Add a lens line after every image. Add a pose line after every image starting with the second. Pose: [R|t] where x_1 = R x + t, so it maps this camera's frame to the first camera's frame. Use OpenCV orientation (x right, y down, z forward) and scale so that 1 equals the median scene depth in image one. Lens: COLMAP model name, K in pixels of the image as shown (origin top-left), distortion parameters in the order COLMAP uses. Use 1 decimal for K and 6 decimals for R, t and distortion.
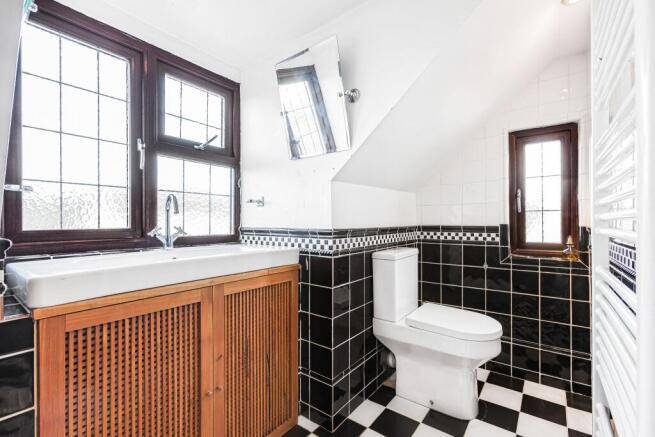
lens RADIAL K [[289.5, 0, 330.9], [0, 289.5, 220.1], [0, 0, 1]] dist [-0.006552, 0.001681]
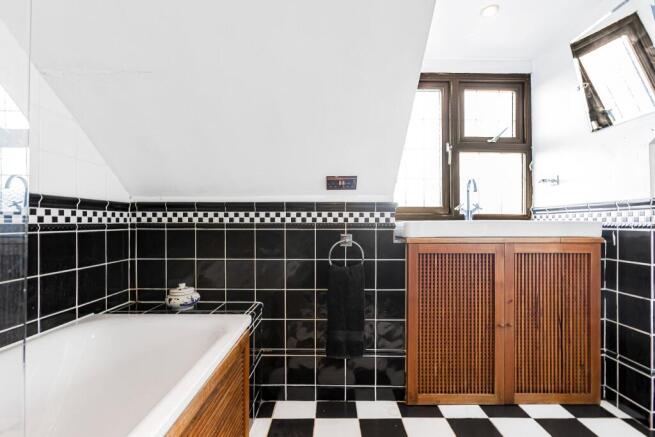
lens RADIAL K [[289.5, 0, 326.8], [0, 289.5, 221.3], [0, 0, 1]] dist [-0.006552, 0.001681]
pose [[0.594381, -0.000020, -0.804184, 0.118597], [-0.001922, 0.999997, -0.001445, 0.101703], [0.804182, 0.002404, 0.594379, -0.307944]]
